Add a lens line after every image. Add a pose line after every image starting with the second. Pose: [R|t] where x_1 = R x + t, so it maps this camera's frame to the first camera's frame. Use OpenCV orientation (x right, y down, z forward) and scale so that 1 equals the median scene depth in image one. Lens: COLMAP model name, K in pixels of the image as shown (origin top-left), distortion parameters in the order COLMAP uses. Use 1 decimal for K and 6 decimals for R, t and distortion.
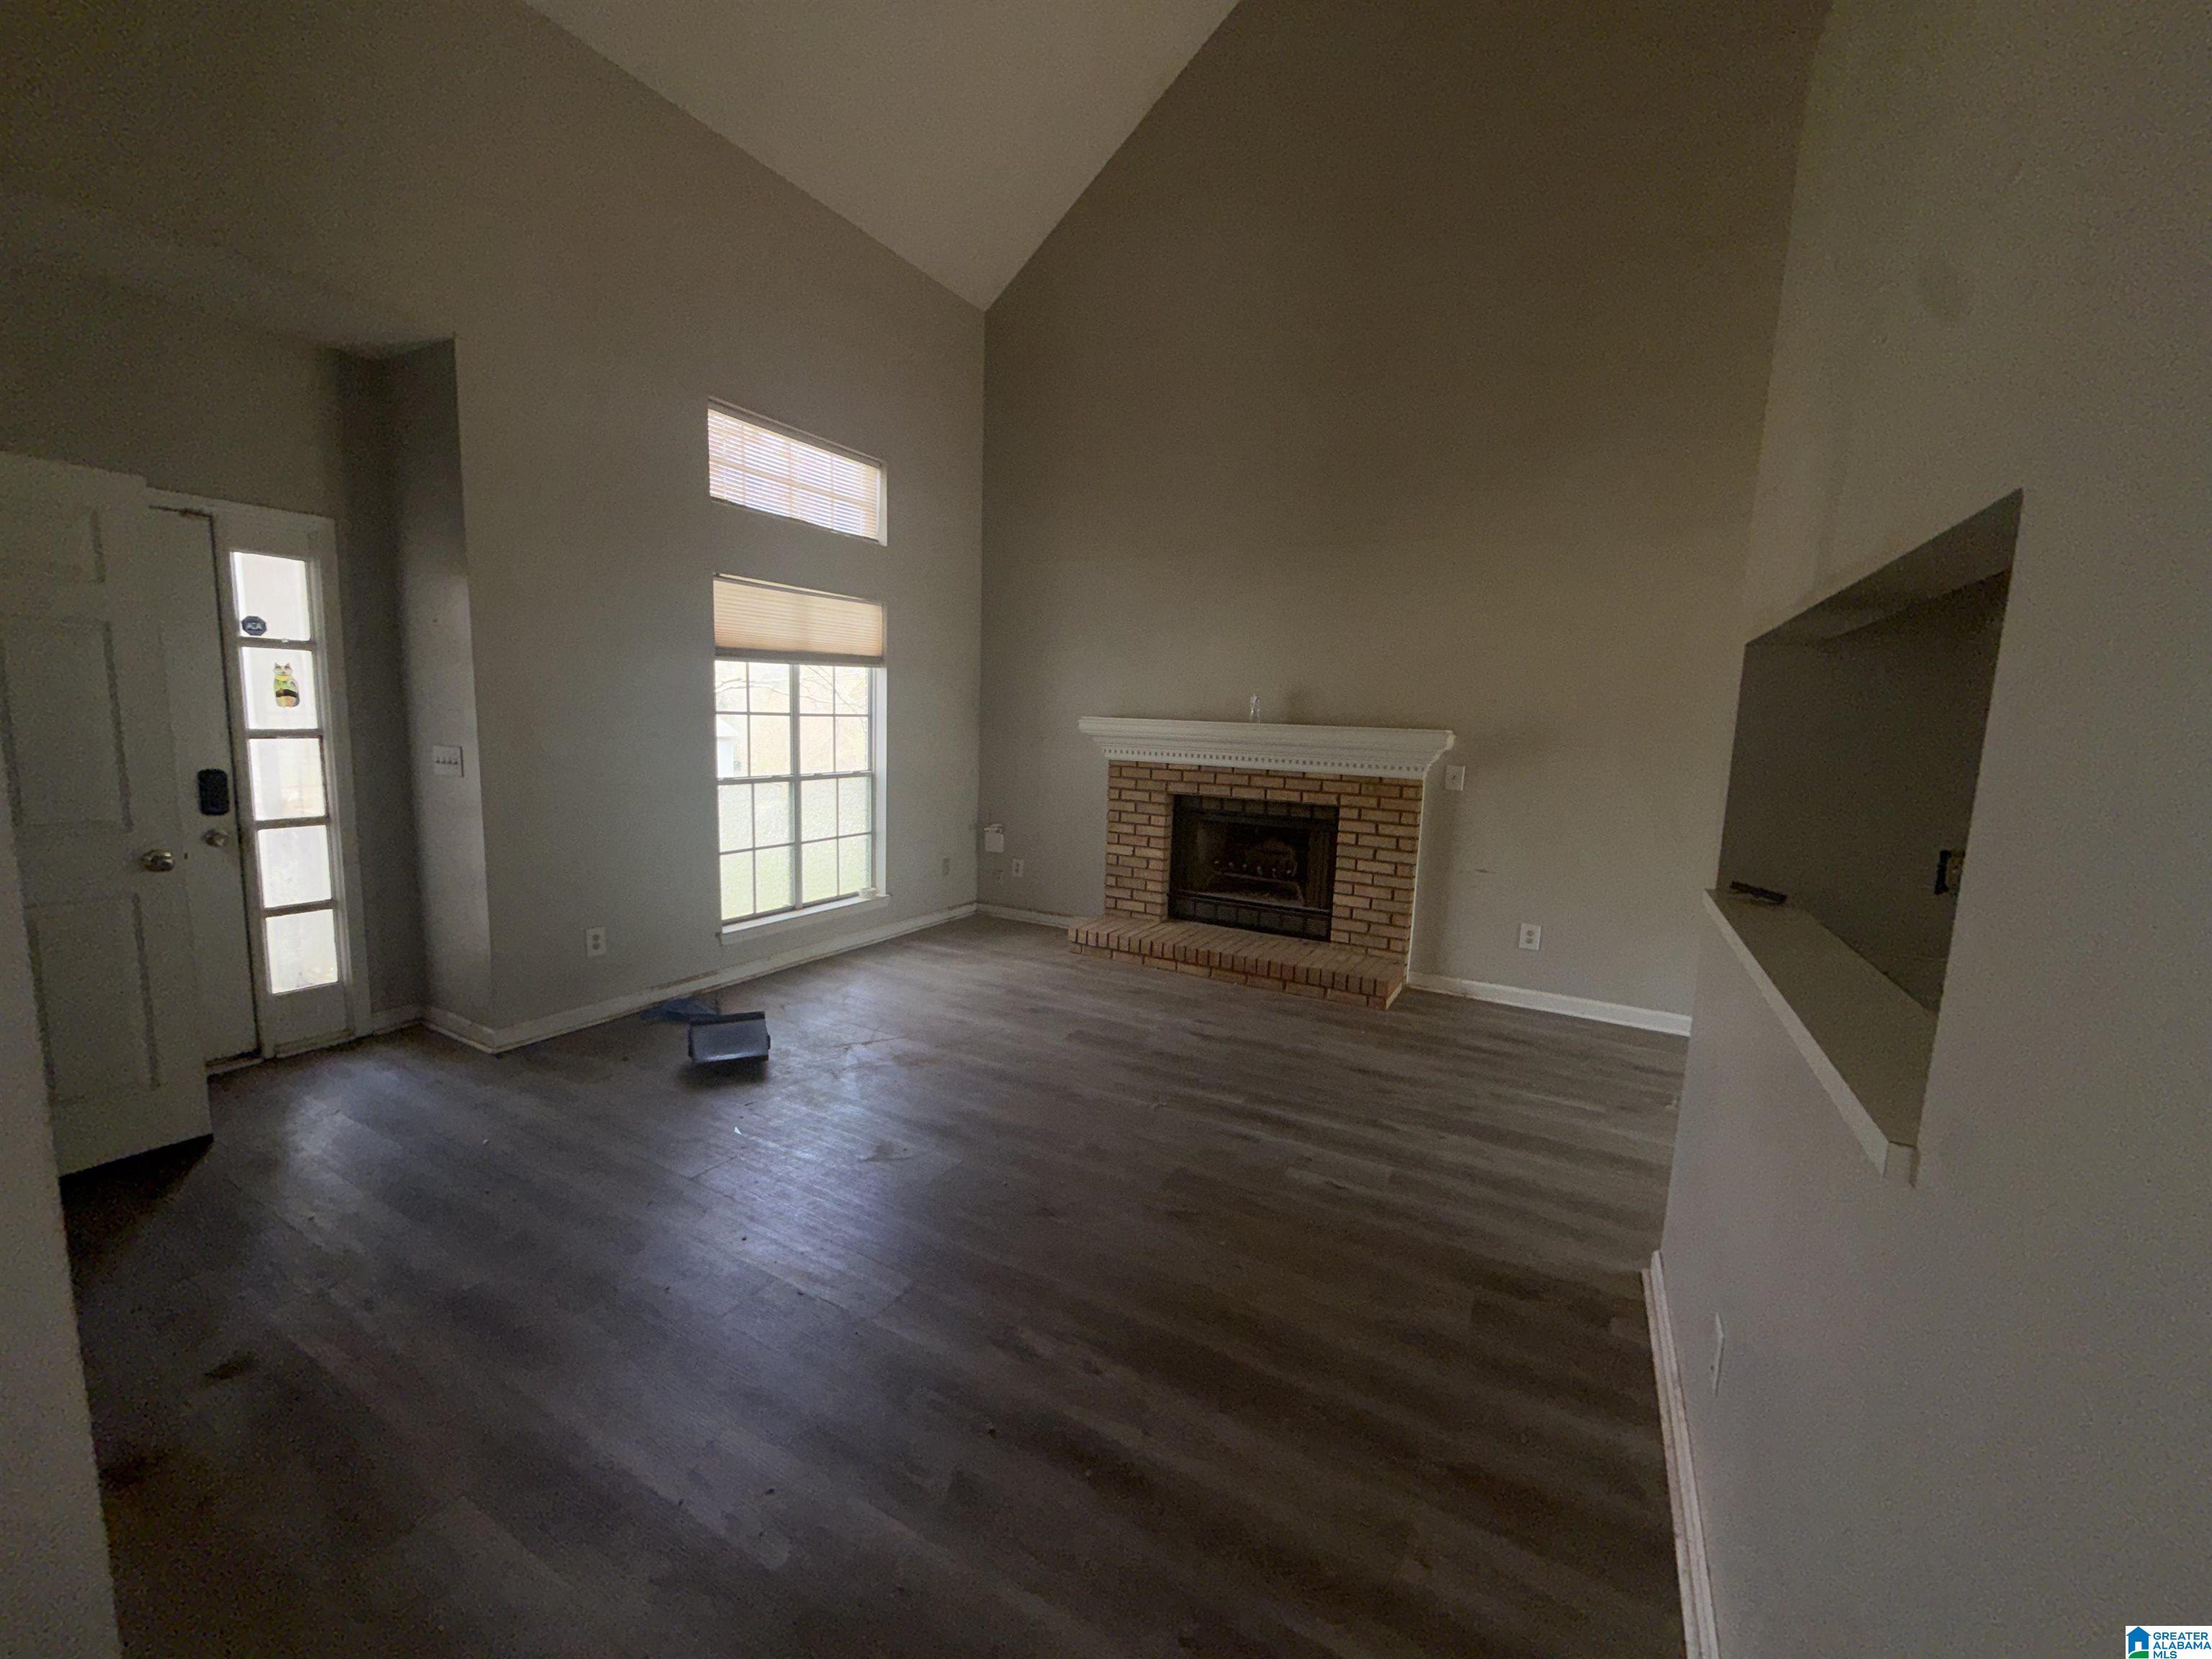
lens RADIAL K [[878.6, 0, 1098.5], [0, 878.6, 828.3], [0, 0, 1]] dist [-0.000121, 0.000014]
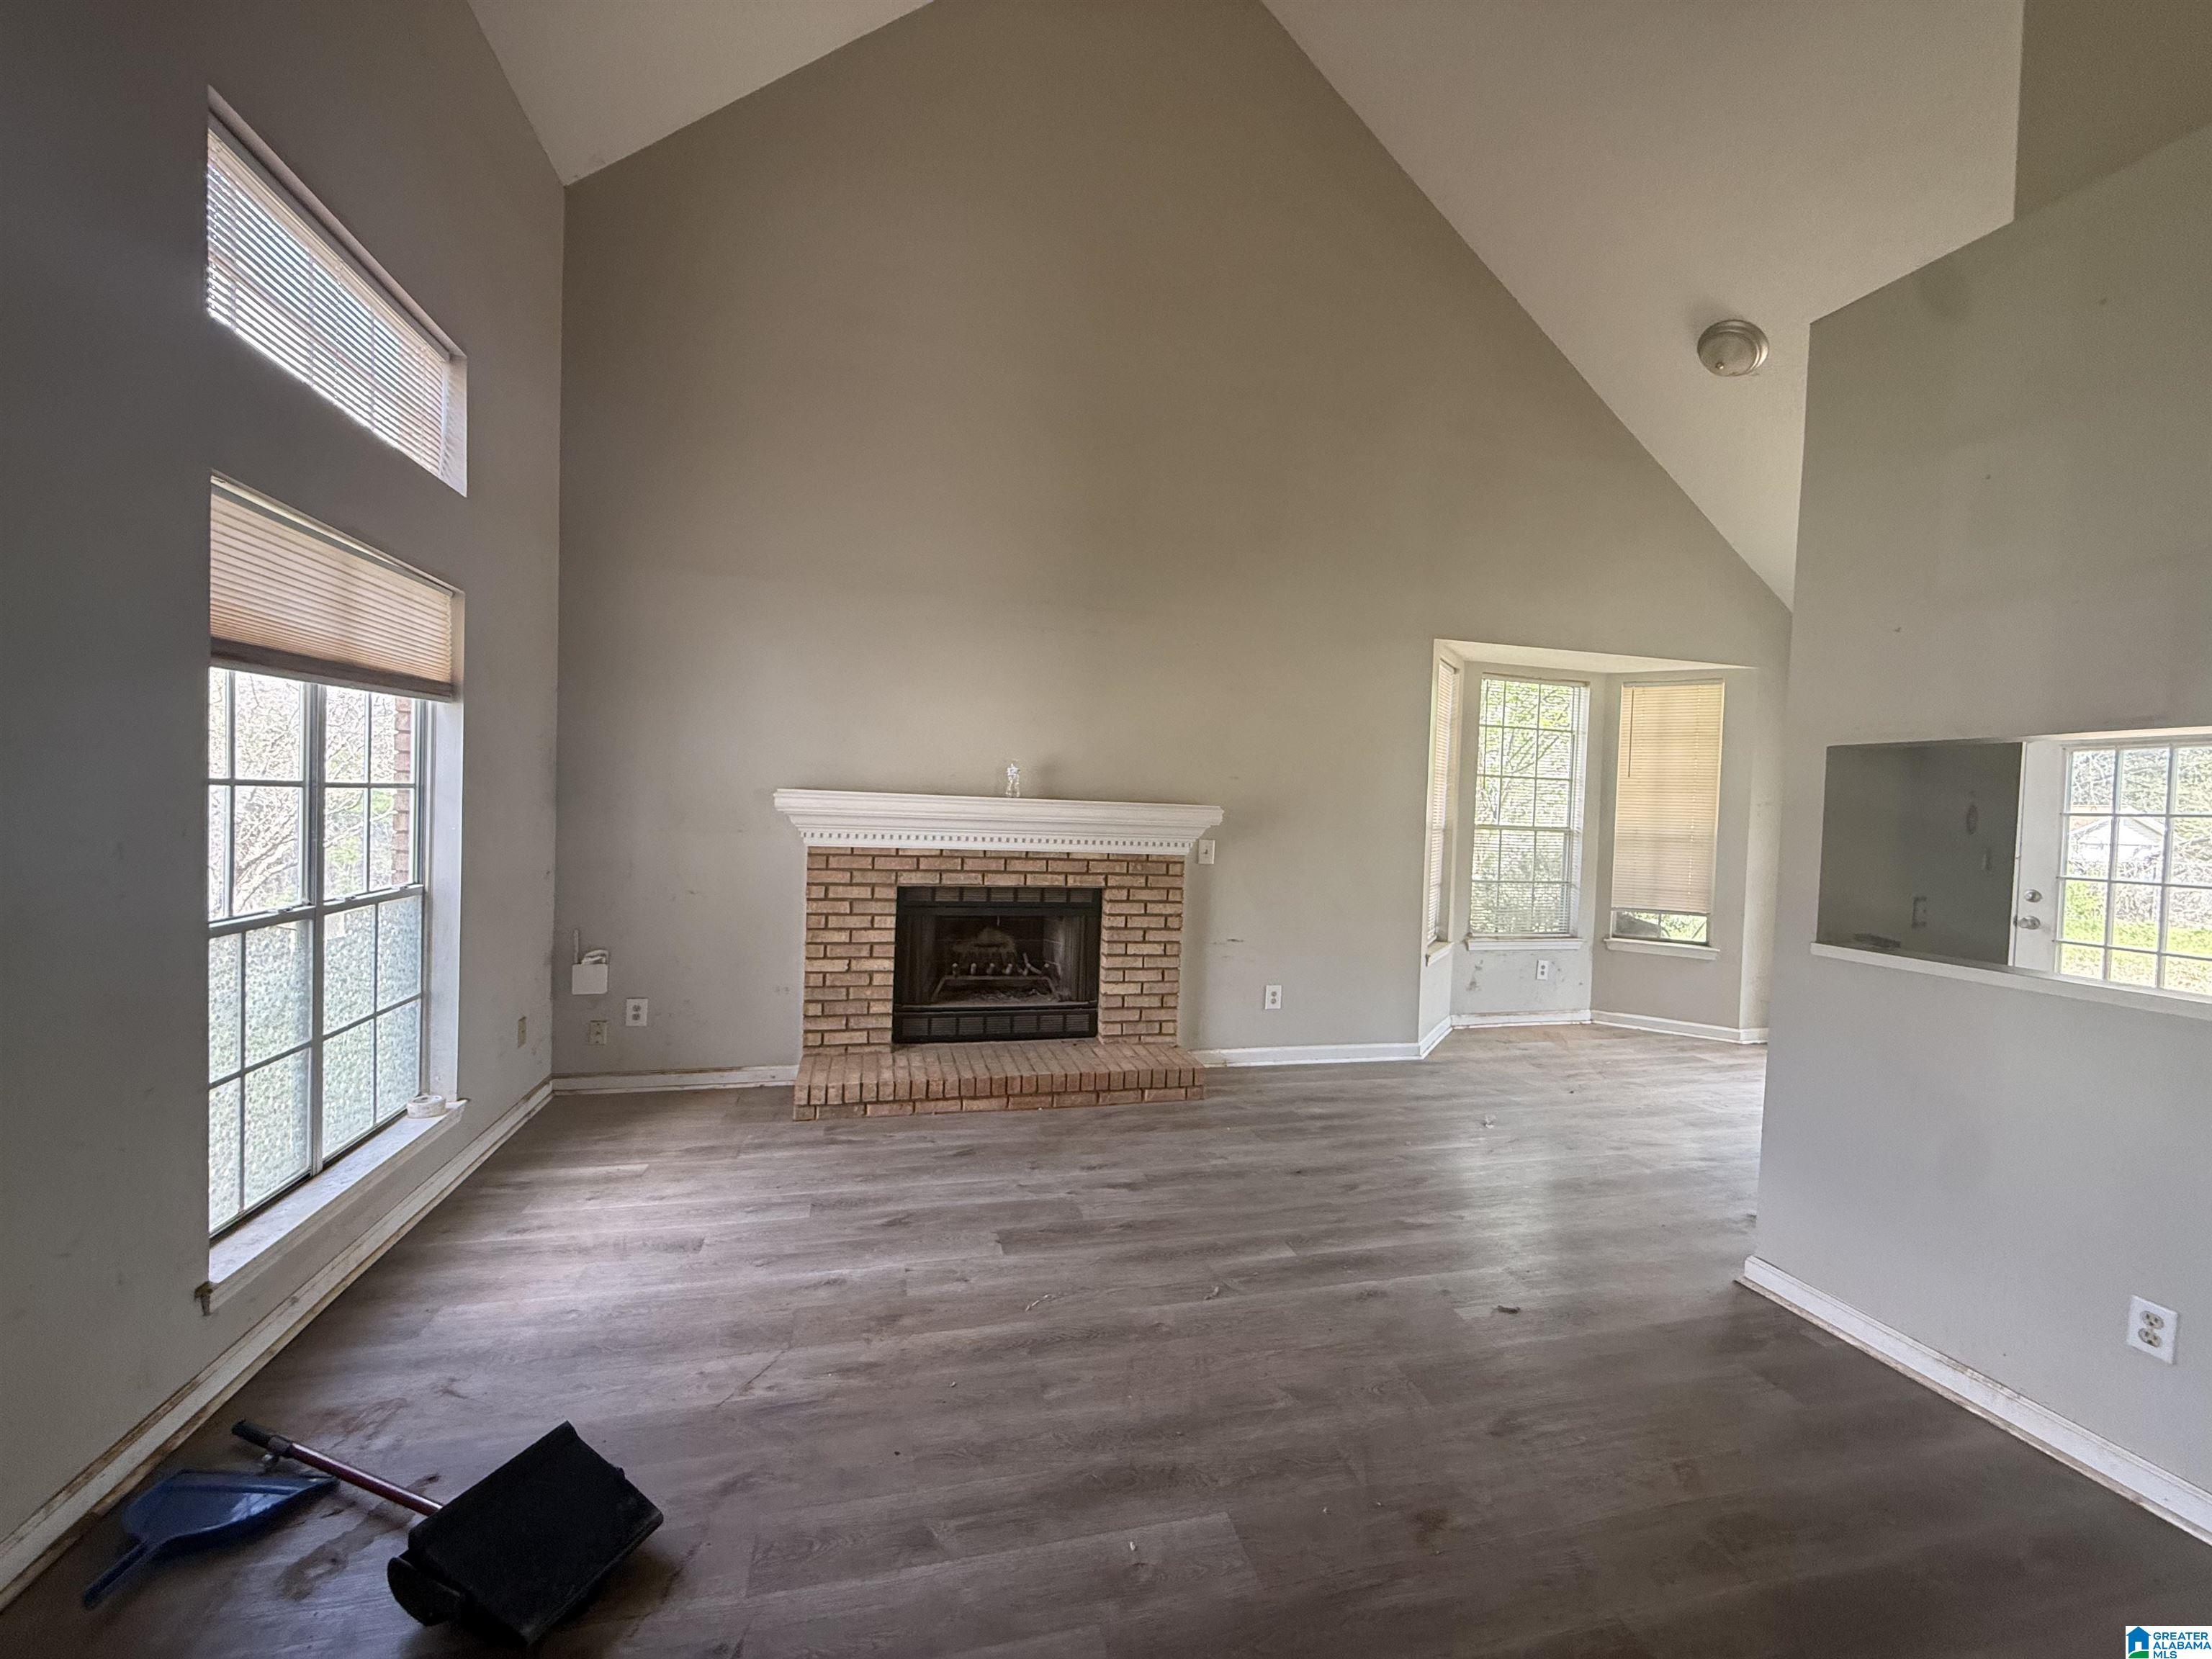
lens RADIAL K [[878.6, 0, 1098.5], [0, 878.6, 828.3], [0, 0, 1]] dist [-0.000121, 0.000014]
pose [[0.724335, -0.026738, 0.688930, -0.359273], [0.077690, 0.996049, -0.043025, -0.047200], [-0.685058, 0.084687, 0.723550, 0.323604]]
